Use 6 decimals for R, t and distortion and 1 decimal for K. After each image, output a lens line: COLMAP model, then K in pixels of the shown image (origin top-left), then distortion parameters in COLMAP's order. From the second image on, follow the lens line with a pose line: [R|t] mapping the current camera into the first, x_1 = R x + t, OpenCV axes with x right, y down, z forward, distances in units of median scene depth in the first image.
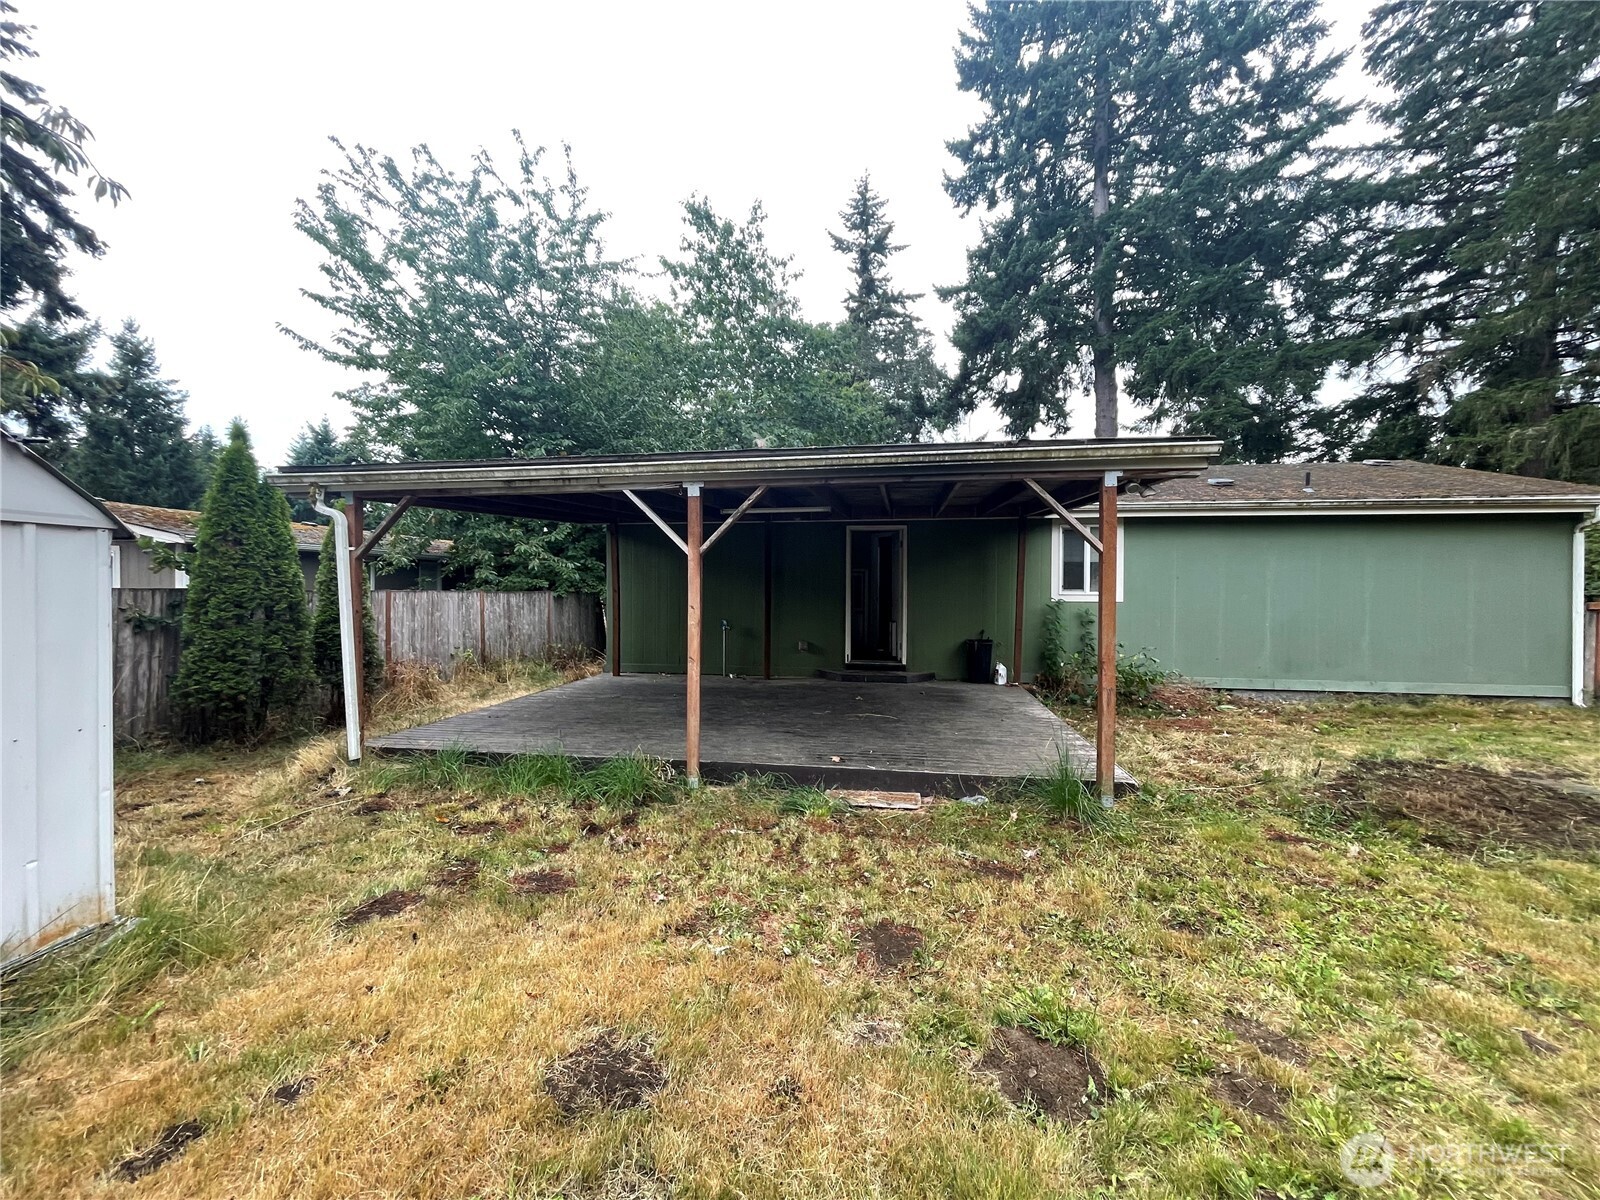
lens RADIAL K [[654.5, 0, 801.8], [0, 654.5, 588.9], [0, 0, 1]] dist [0.001079, -0.001268]
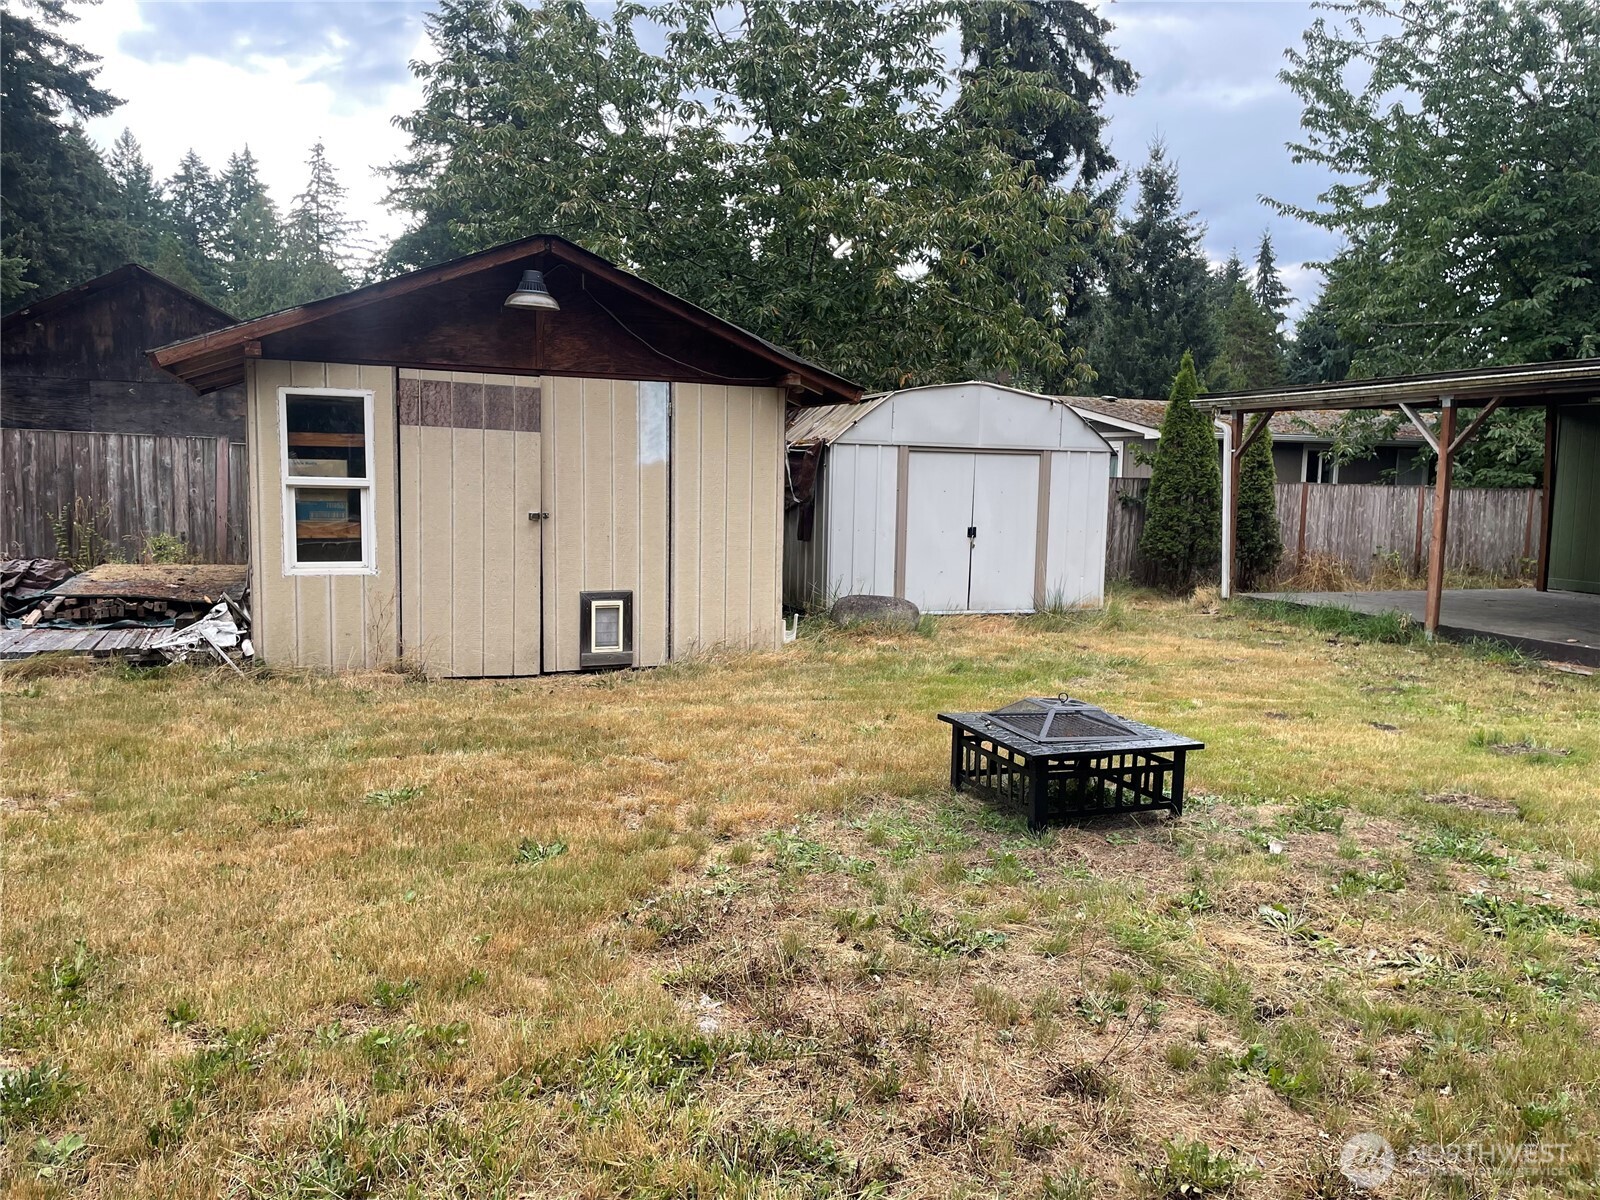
lens RADIAL K [[1211.4, 0, 802.0], [0, 1211.4, 613.0], [0, 0, 1]] dist [0.057046, -0.065540]
pose [[0.480204, 0.109315, -0.870318, 0.204922], [-0.021383, 0.993368, 0.112972, 0.001638], [0.876896, -0.035640, 0.479357, -0.187512]]
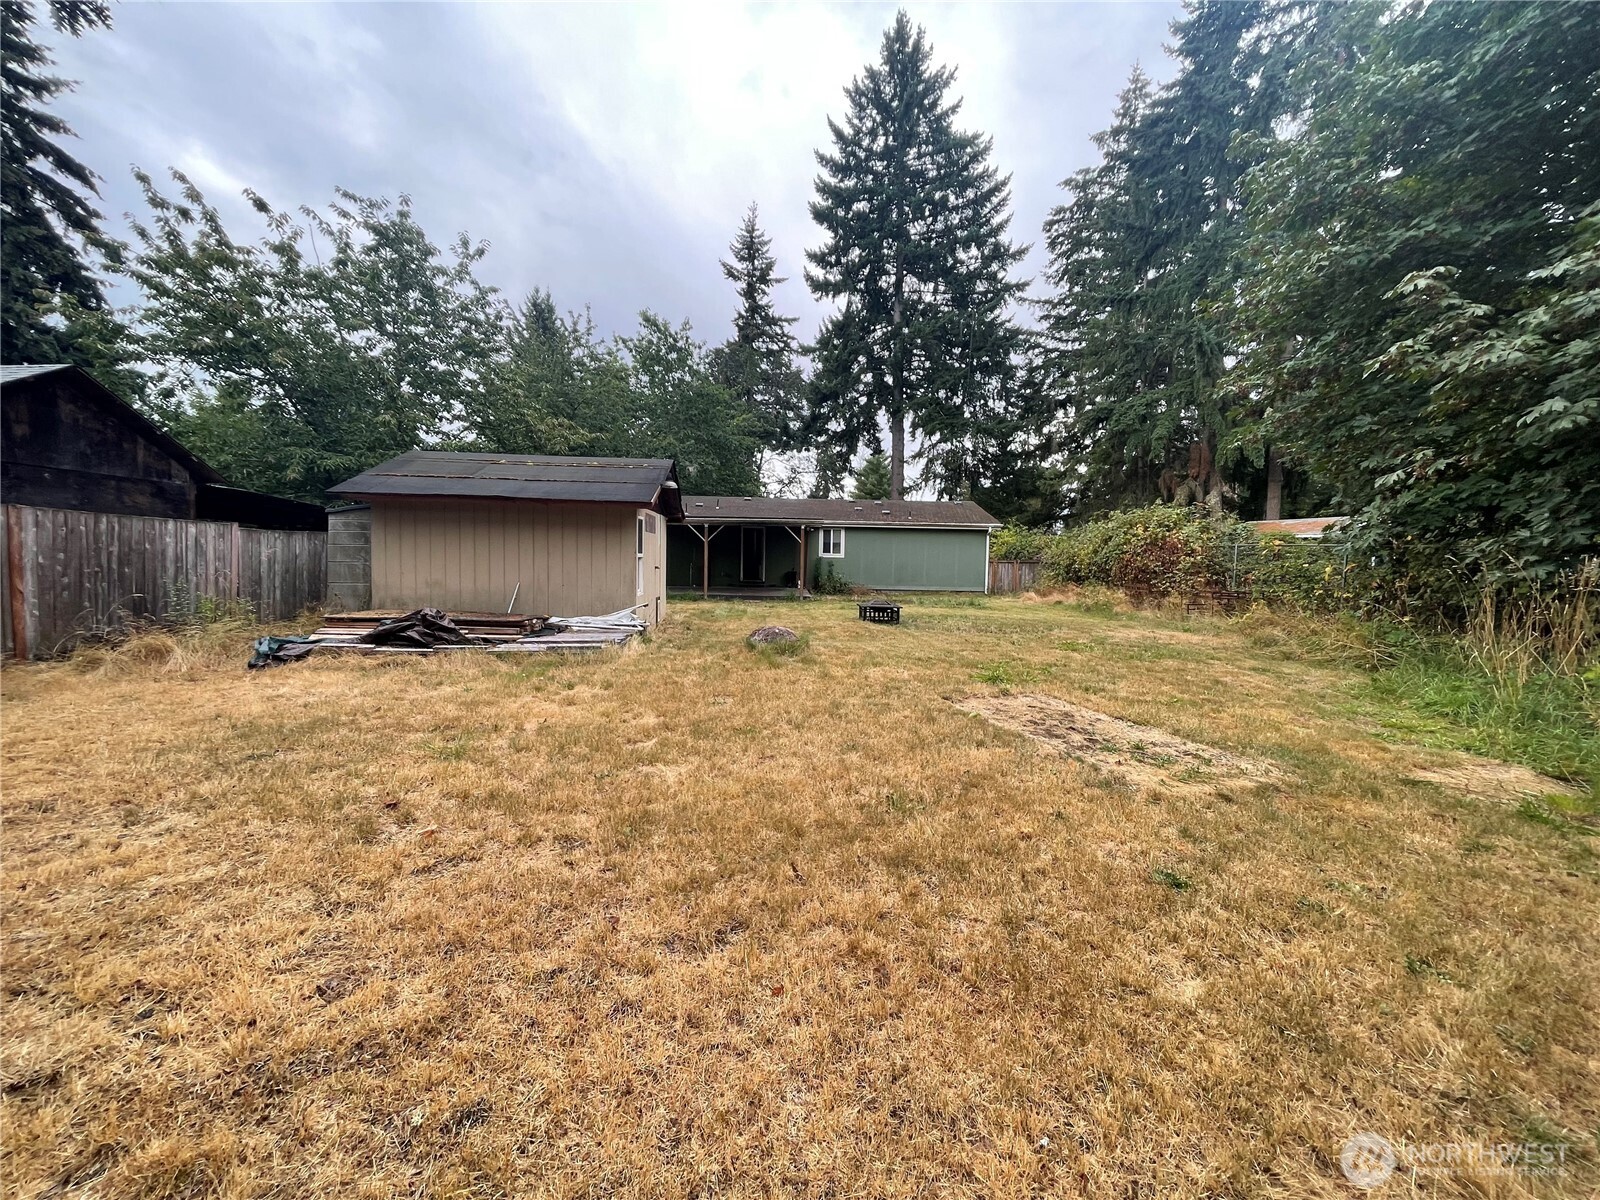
lens RADIAL K [[654.5, 0, 808.3], [0, 654.5, 600.0], [0, 0, 1]] dist [0.001079, -0.001268]
pose [[0.982541, 0.002927, 0.186025, -0.047226], [-0.015925, 0.997530, 0.068417, 0.003570], [-0.185366, -0.070185, 0.980160, -0.493146]]
